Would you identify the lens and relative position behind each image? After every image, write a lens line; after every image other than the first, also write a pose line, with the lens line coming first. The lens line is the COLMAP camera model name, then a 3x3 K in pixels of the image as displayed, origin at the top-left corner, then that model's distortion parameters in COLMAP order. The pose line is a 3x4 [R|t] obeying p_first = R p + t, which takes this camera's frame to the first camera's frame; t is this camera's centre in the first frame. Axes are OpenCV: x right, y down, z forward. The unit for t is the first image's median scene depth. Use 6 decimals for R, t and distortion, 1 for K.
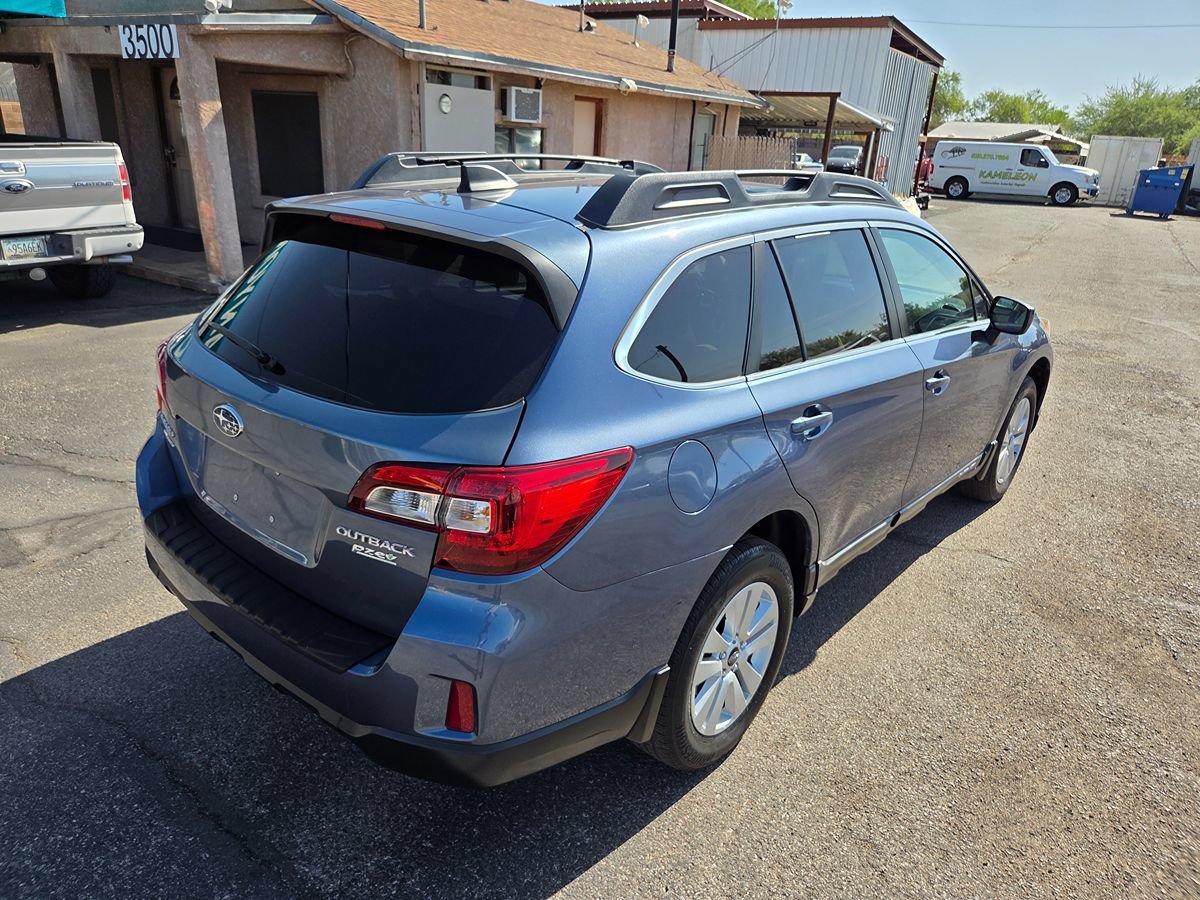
lens RADIAL K [[811.2, 0, 612.0], [0, 811.2, 447.3], [0, 0, 1]] dist [0.057504, -0.049753]
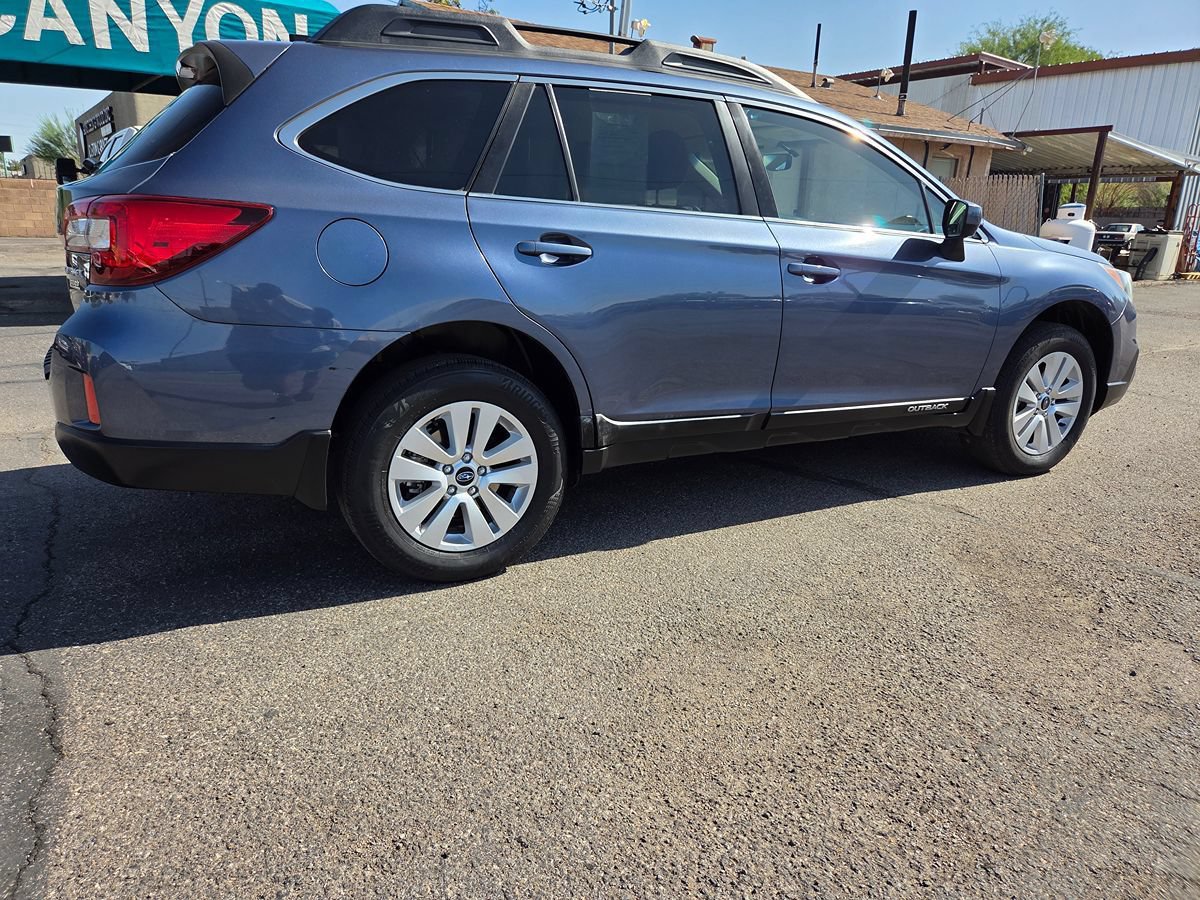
lens RADIAL K [[811.2, 0, 593.2], [0, 811.2, 448.6], [0, 0, 1]] dist [0.057504, -0.049753]
pose [[0.927702, 0.072084, -0.366297, 0.227597], [-0.109656, 0.990515, -0.082796, 0.098016], [0.356855, 0.116977, 0.926807, 0.034869]]
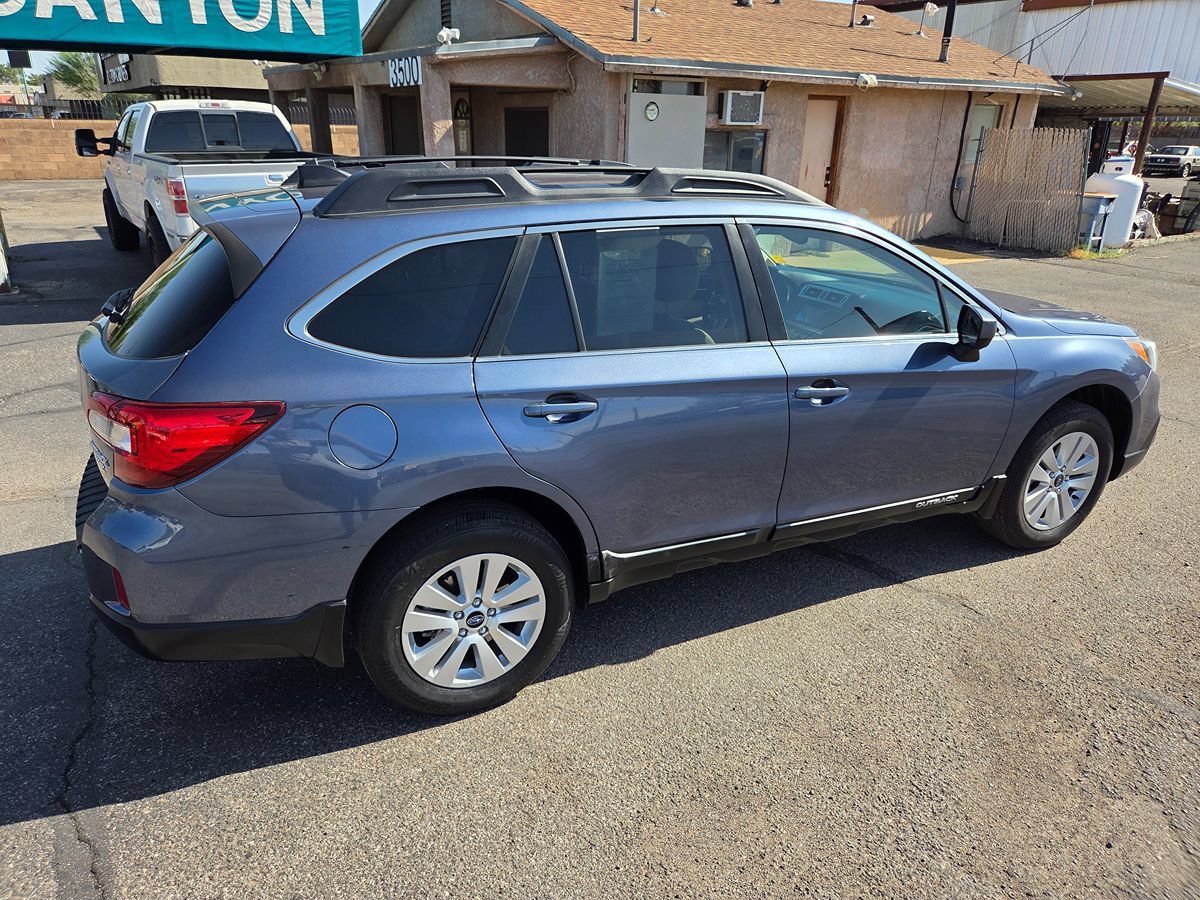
lens RADIAL K [[811.2, 0, 593.9], [0, 811.2, 448.6], [0, 0, 1]] dist [0.057504, -0.049753]
pose [[0.914901, 0.112454, -0.387698, 0.230941], [-0.114169, 0.993286, 0.018687, -0.001713], [0.387196, 0.027166, 0.921597, 0.022301]]
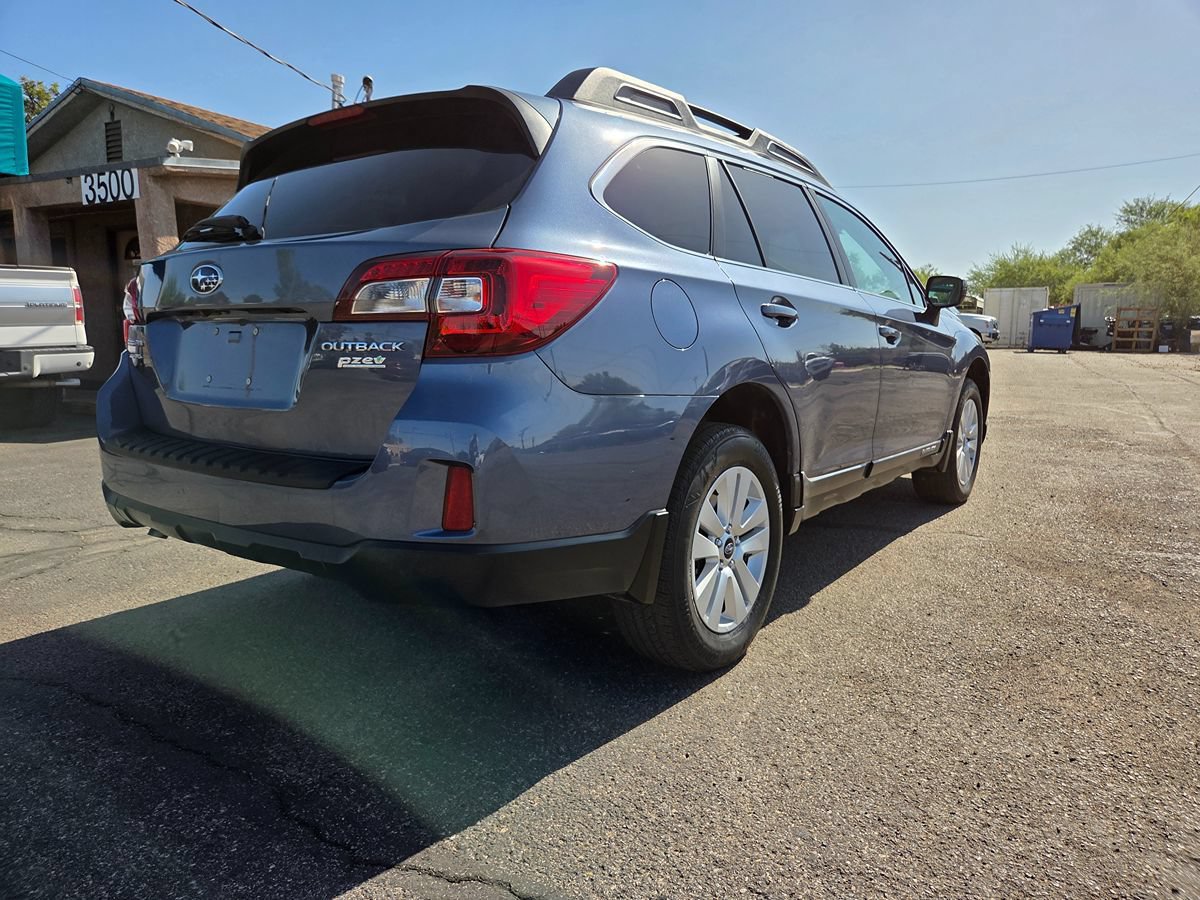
lens RADIAL K [[811.2, 0, 608.7], [0, 811.2, 441.9], [0, 0, 1]] dist [0.057504, -0.049753]
pose [[0.995861, -0.062442, 0.066040, -0.016617], [0.075516, 0.972811, -0.218943, 0.113367], [-0.050573, 0.223024, 0.973500, 0.013775]]
